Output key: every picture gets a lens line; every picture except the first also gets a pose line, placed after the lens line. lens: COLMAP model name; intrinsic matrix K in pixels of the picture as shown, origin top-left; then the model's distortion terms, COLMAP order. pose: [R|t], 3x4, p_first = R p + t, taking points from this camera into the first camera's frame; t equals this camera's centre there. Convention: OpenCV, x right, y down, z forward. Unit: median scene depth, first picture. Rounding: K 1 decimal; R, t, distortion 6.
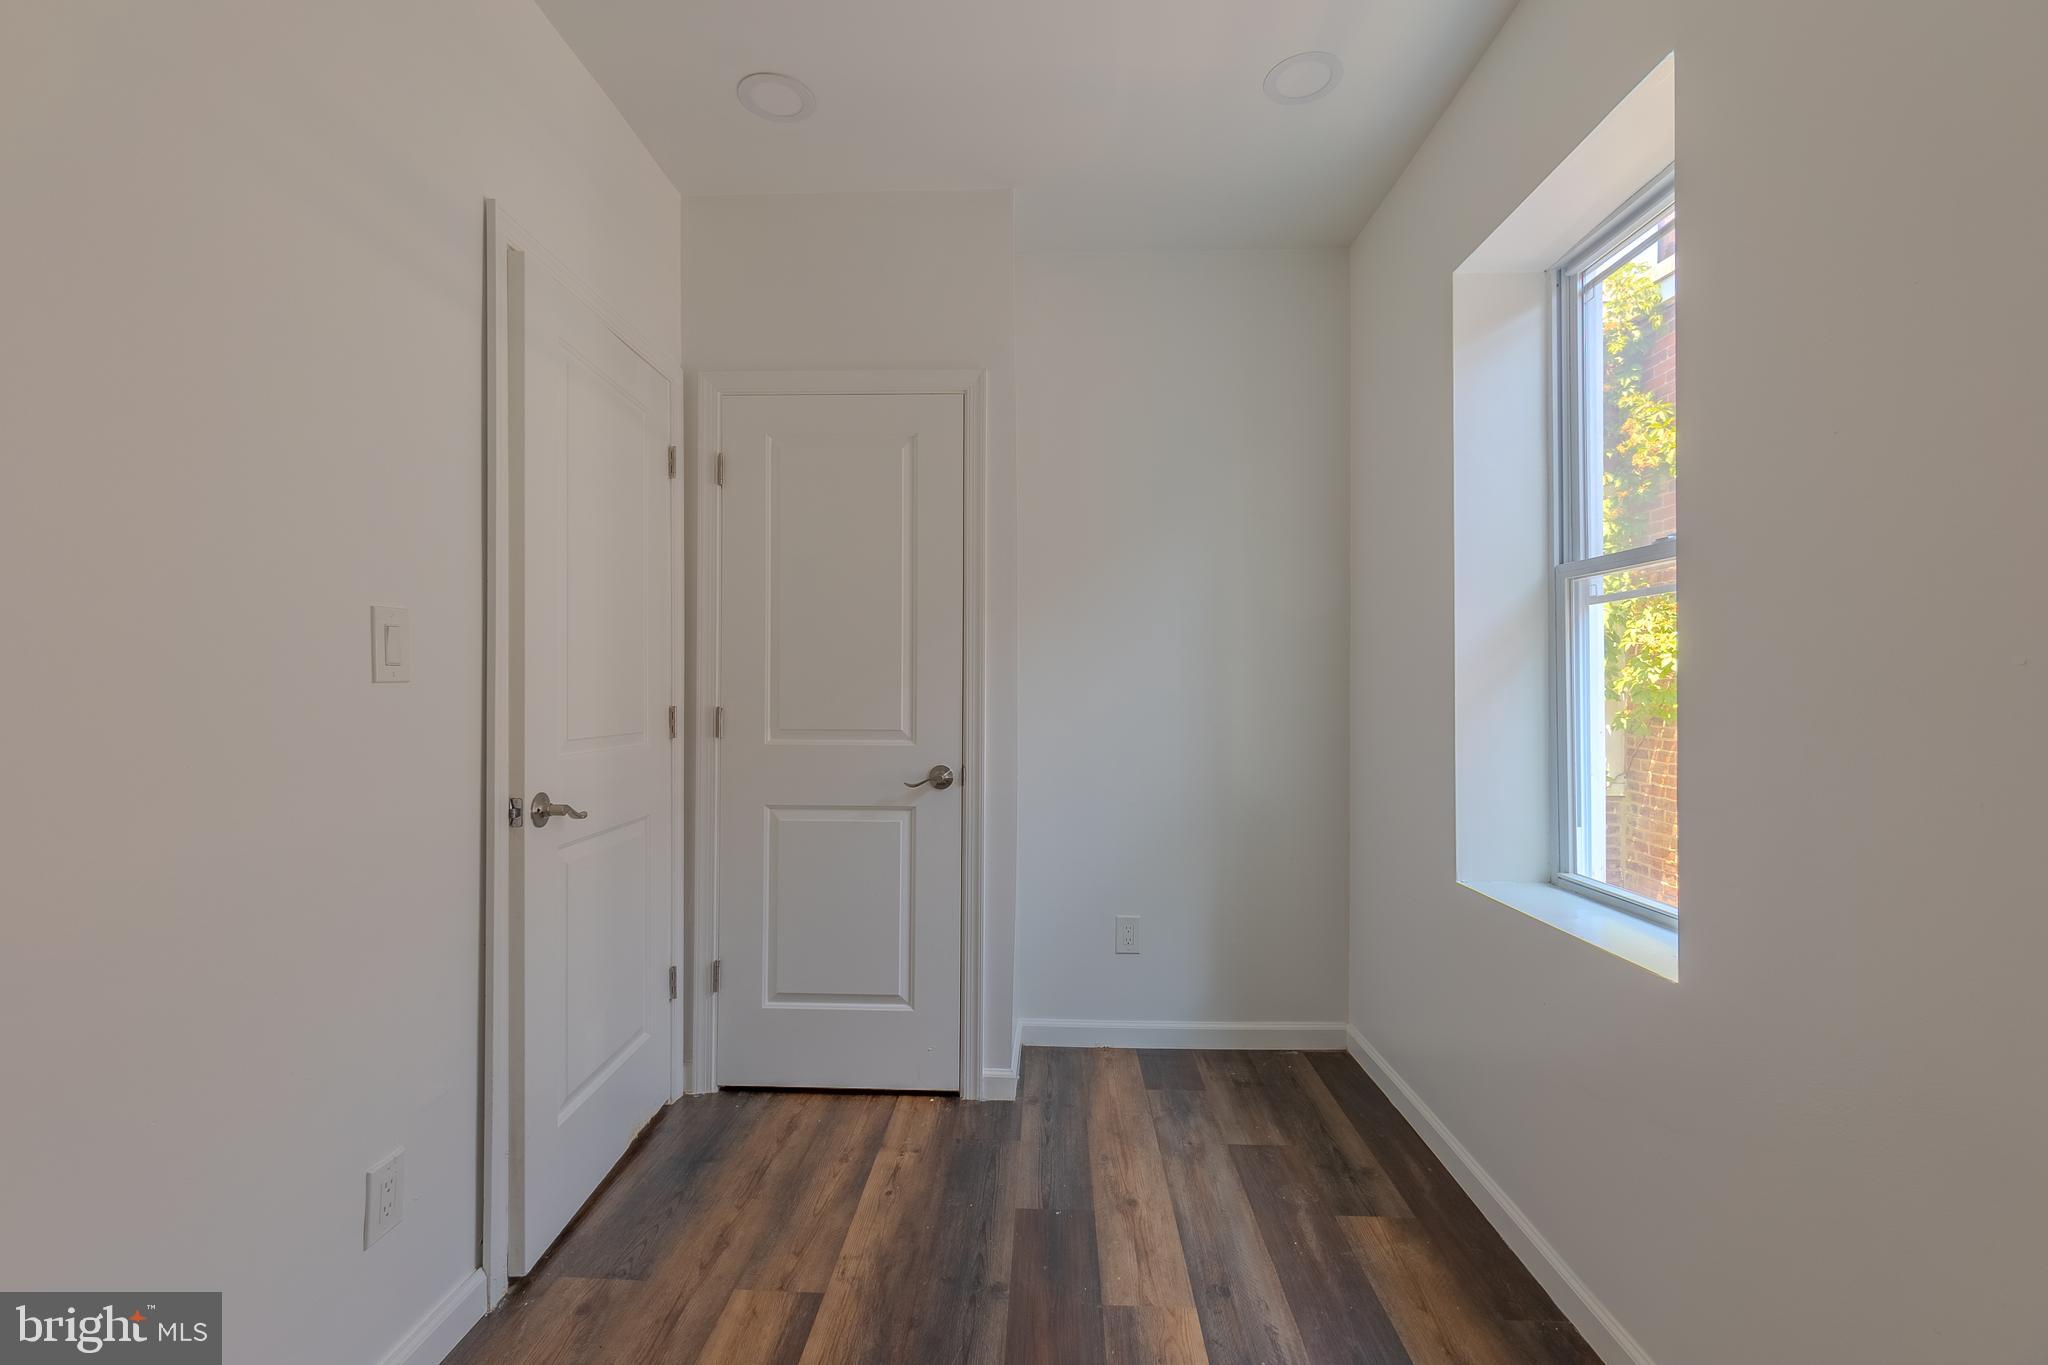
lens RADIAL K [[875.4, 0, 1011.9], [0, 875.4, 682.9], [0, 0, 1]] dist [0.005928, 0.000009]
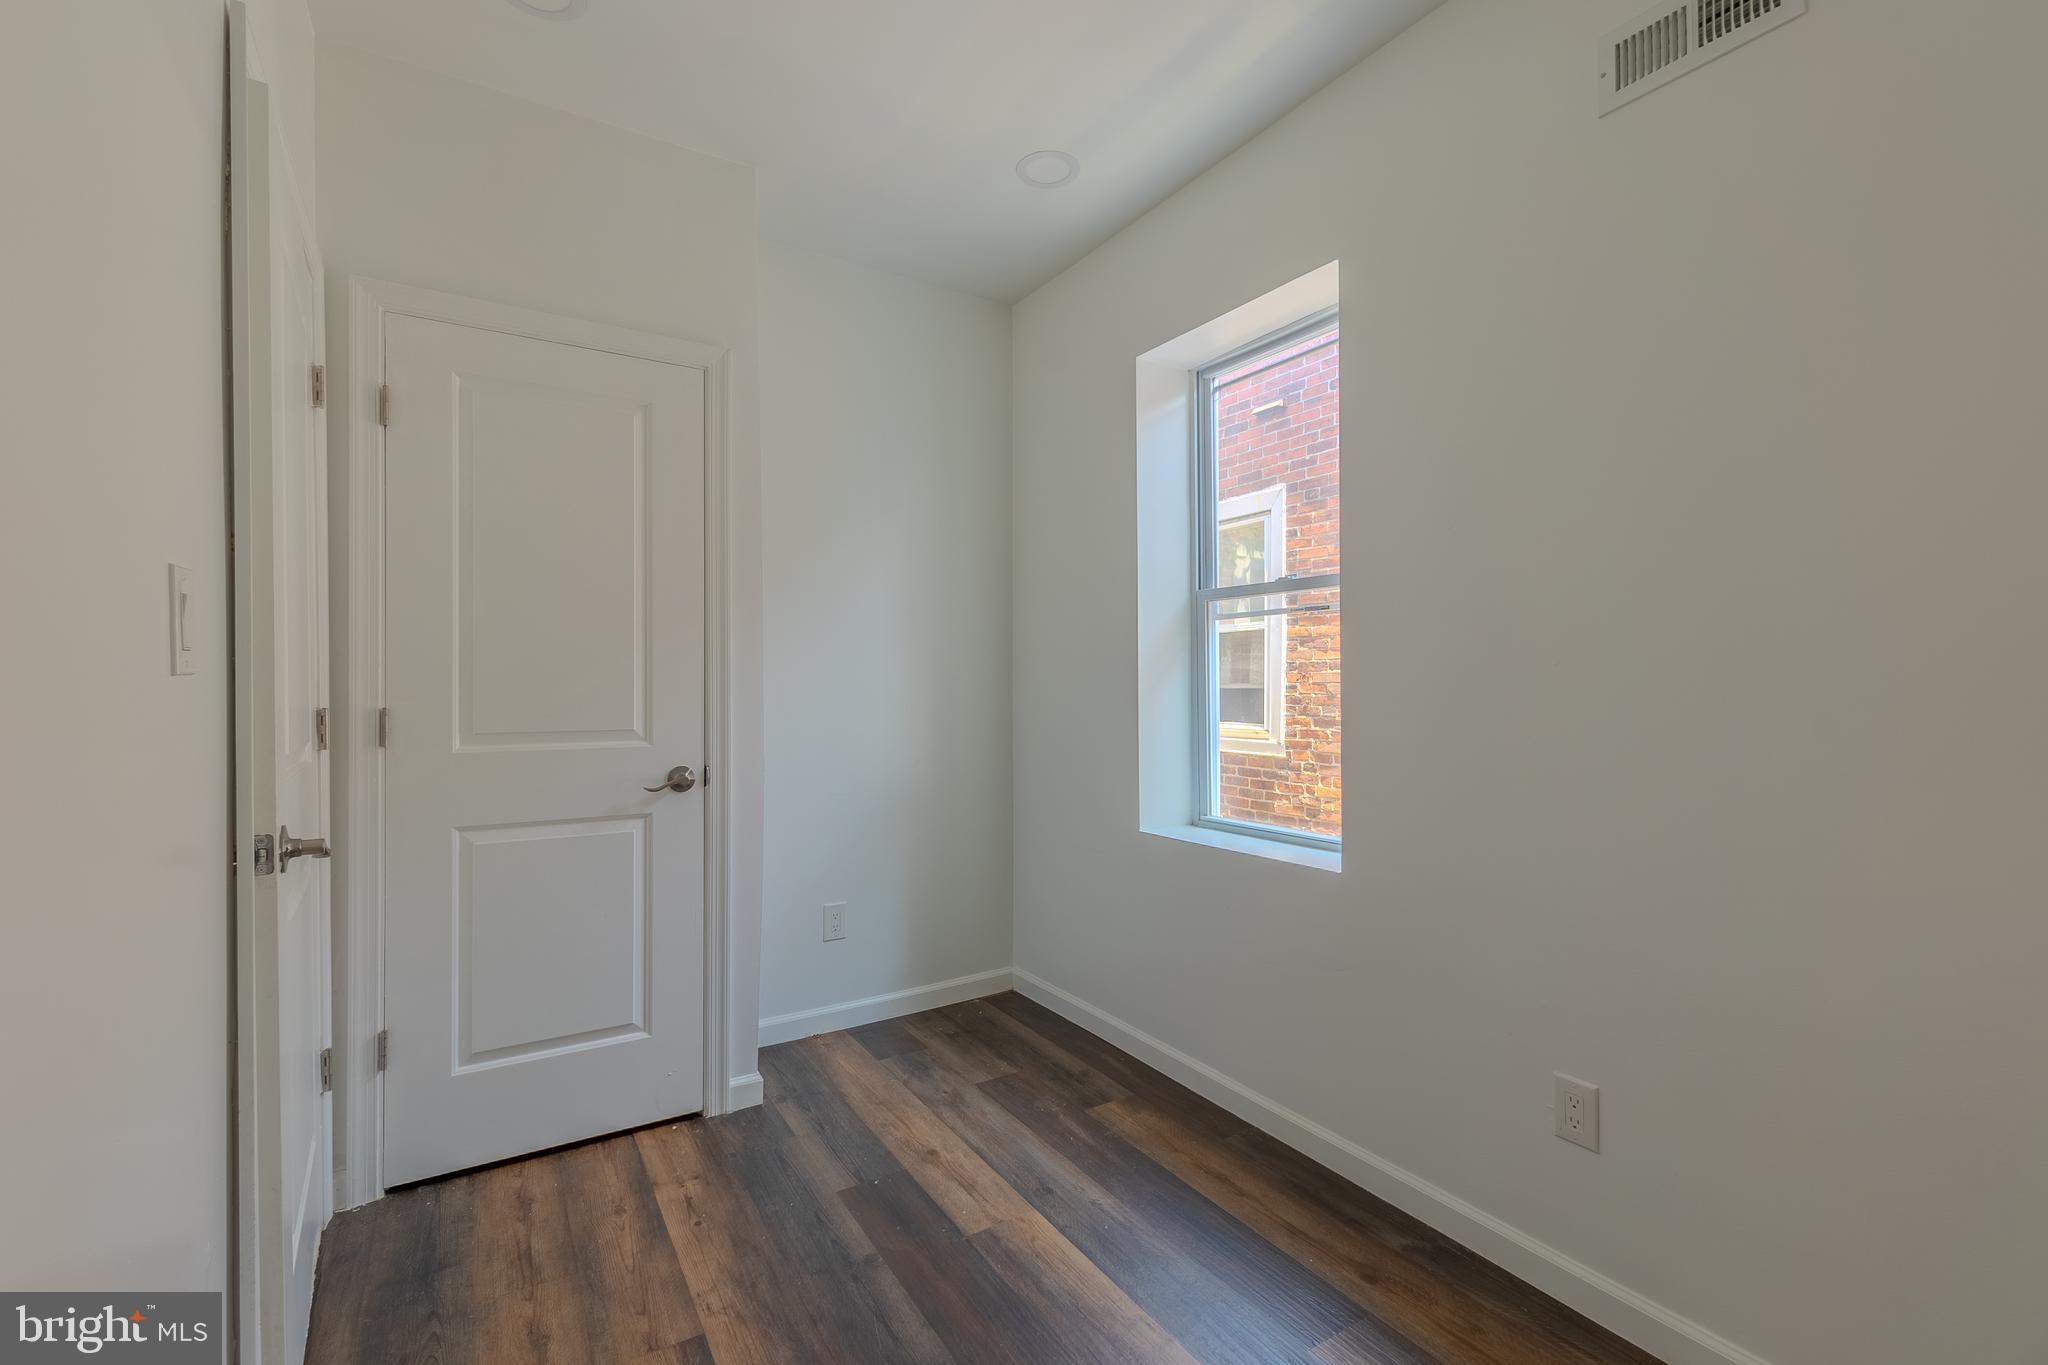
lens RADIAL K [[867.6, 0, 1024.0], [0, 867.6, 682.5], [0, 0, 1]] dist [-0.000838, -0.000178]
pose [[0.827699, -0.004167, 0.561156, -0.331919], [0.001485, 0.999985, 0.005235, 0.001404], [-0.561170, -0.003499, 0.827693, 0.039162]]
